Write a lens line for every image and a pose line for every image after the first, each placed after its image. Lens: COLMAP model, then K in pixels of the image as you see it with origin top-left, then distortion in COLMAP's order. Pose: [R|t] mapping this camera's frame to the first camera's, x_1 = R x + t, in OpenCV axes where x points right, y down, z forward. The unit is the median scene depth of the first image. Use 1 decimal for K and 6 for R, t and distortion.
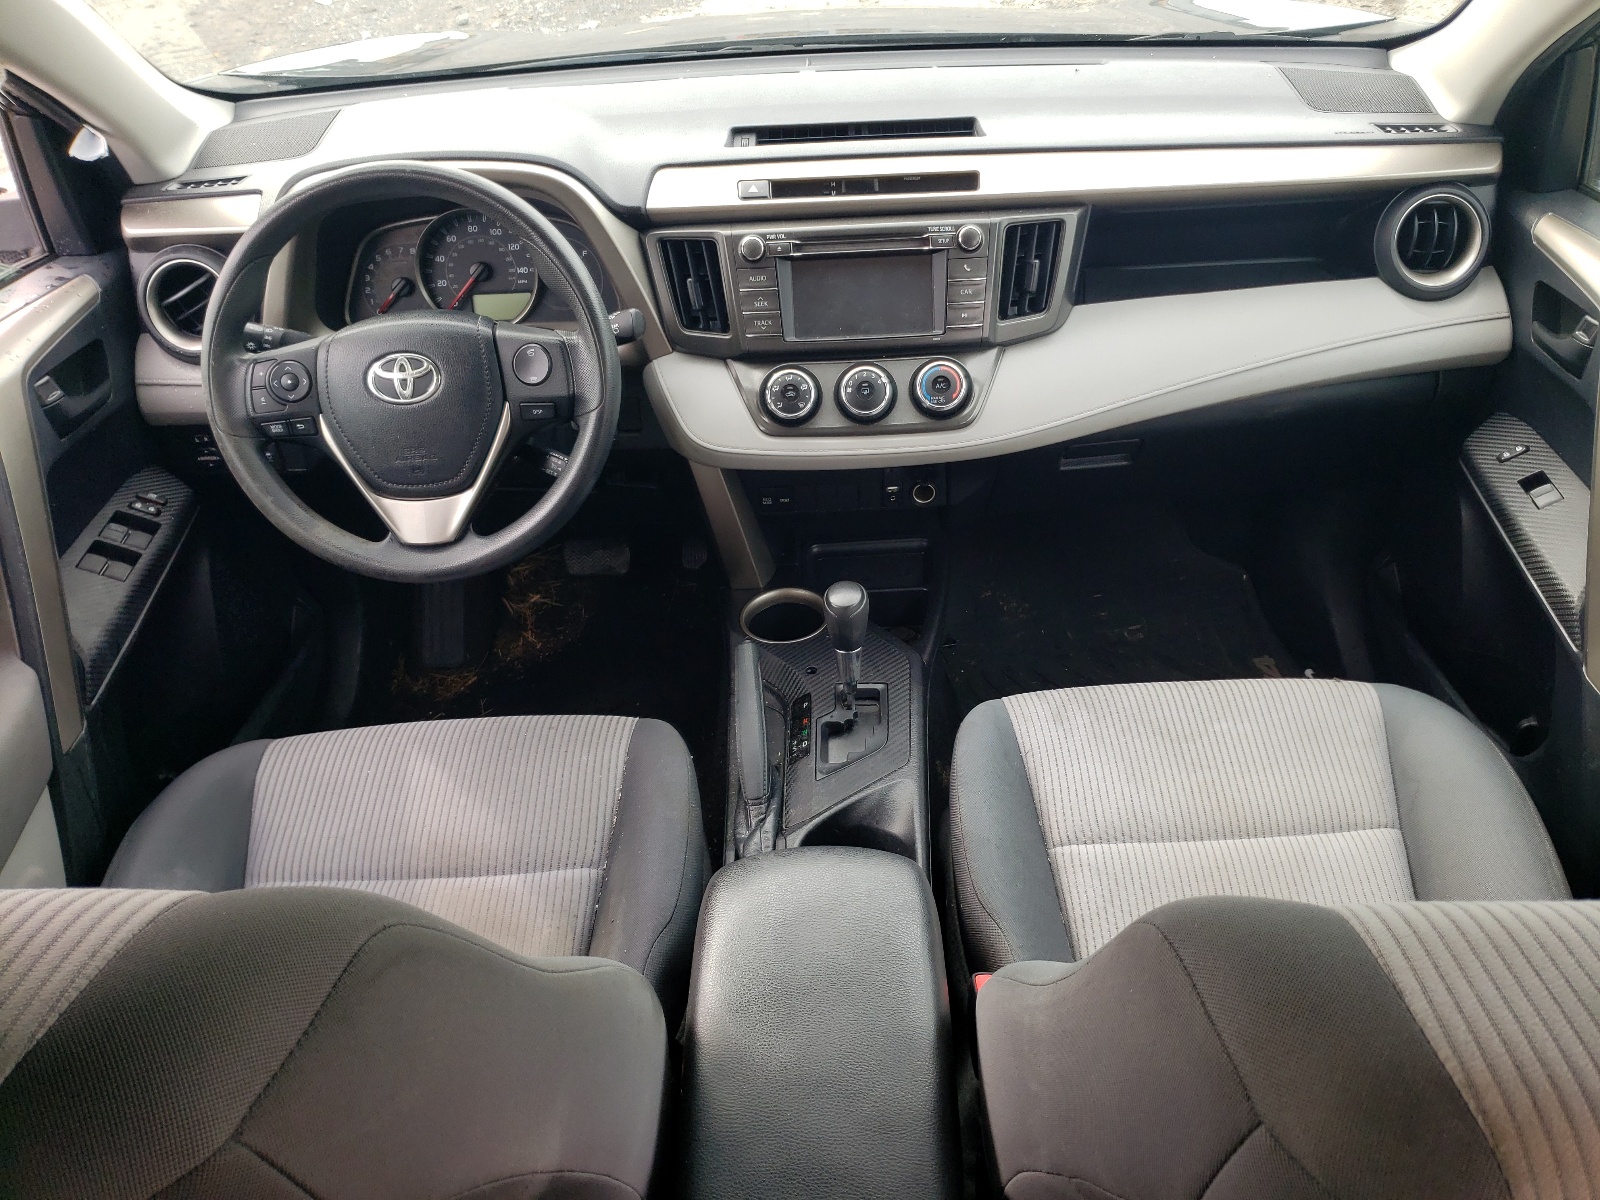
lens RADIAL K [[1211.5, 0, 801.6], [0, 1211.5, 601.4], [0, 0, 1]] dist [0.009154, 0.001839]
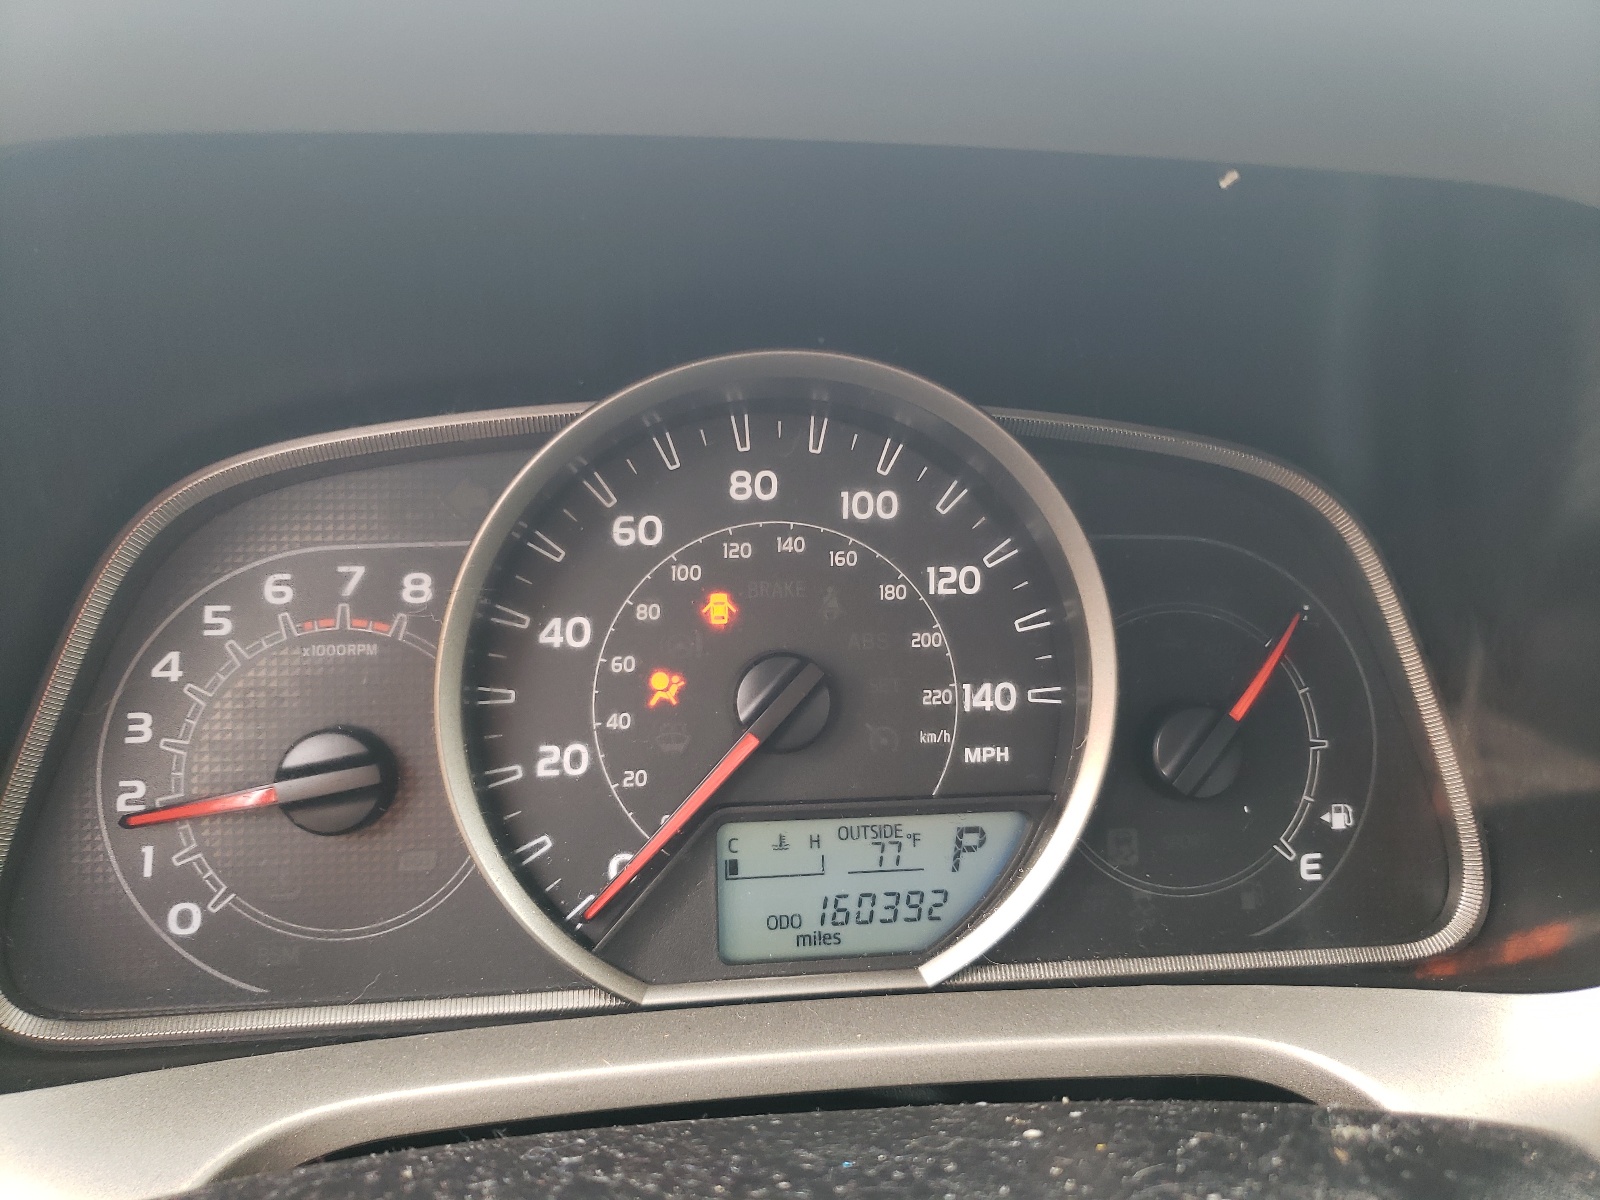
lens RADIAL K [[1211.5, 0, 799.5], [0, 1211.5, 598.7], [0, 0, 1]] dist [0.009154, 0.001839]
pose [[0.992502, 0.026789, 0.119260, -0.284754], [-0.000055, 0.975785, -0.218733, -0.246912], [-0.122231, 0.217087, 0.968469, 0.815299]]
